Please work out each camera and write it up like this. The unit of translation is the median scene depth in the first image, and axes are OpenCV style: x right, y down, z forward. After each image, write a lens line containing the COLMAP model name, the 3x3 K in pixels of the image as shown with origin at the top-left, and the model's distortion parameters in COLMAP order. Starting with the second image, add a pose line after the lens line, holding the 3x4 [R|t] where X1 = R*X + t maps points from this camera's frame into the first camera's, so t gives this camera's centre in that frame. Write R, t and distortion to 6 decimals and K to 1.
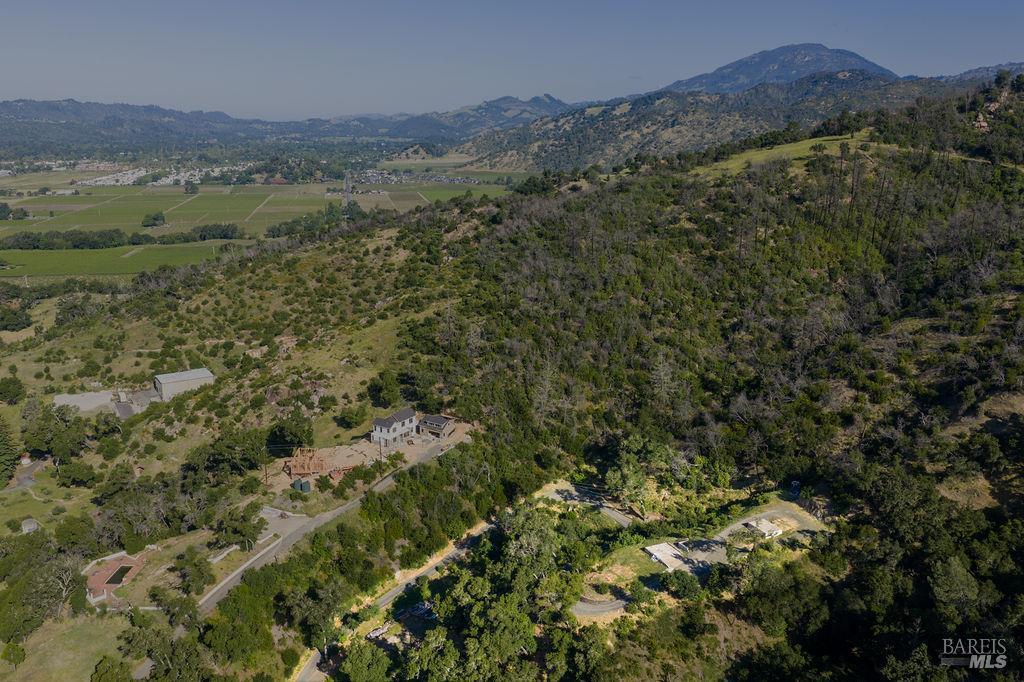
lens RADIAL K [[847.5, 0, 508.0], [0, 847.5, 343.0], [0, 0, 1]] dist [0.028235, -0.044428]
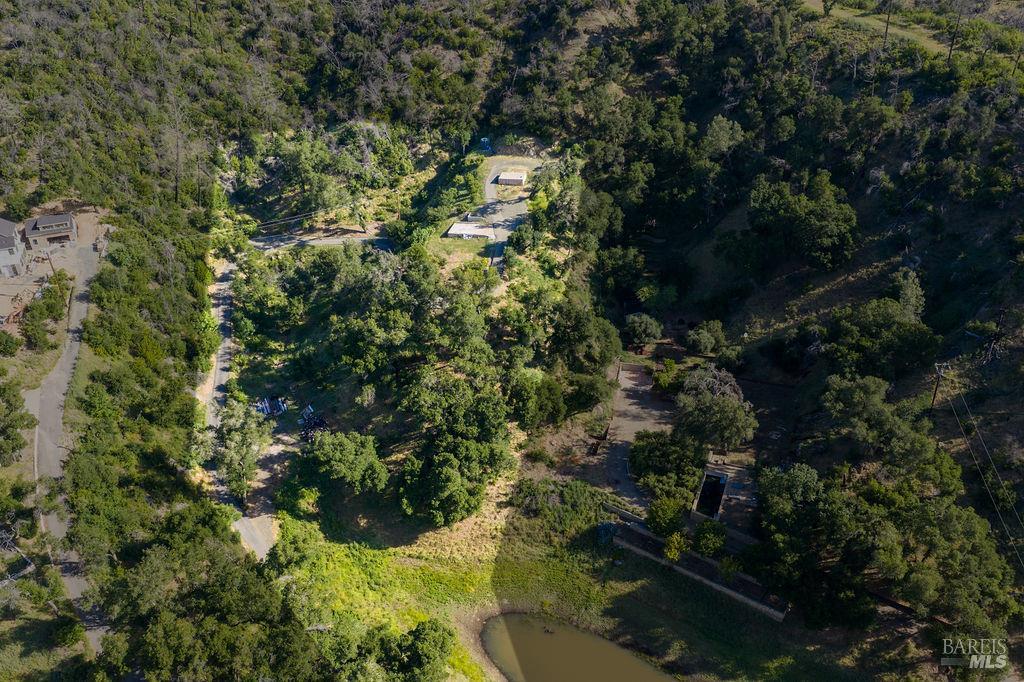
lens RADIAL K [[847.5, 0, 508.0], [0, 847.5, 343.0], [0, 0, 1]] dist [0.028235, -0.044428]
pose [[0.588434, -0.426656, 0.686811, -0.479499], [0.236378, 0.903107, 0.358502, 0.024798], [-0.773221, -0.048607, 0.632271, 0.318937]]
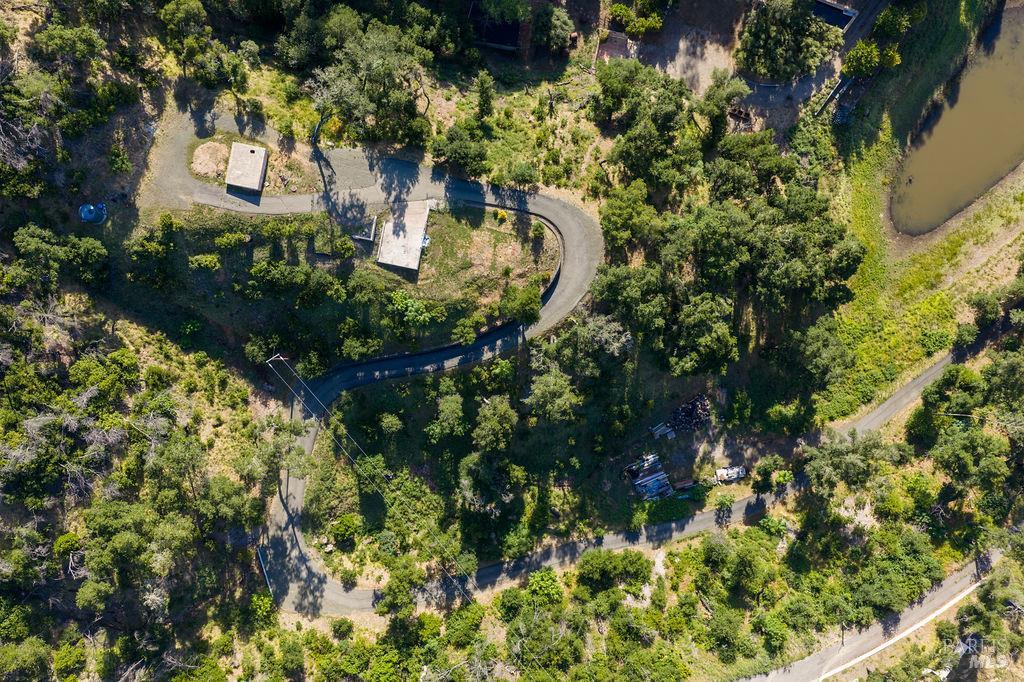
lens RADIAL K [[847.5, 0, 508.0], [0, 847.5, 343.0], [0, 0, 1]] dist [0.028235, -0.044428]
pose [[-0.806849, -0.590684, -0.009303, 0.073949], [0.140483, -0.207143, 0.968172, -0.363804], [-0.573810, 0.779862, 0.250115, 0.794480]]
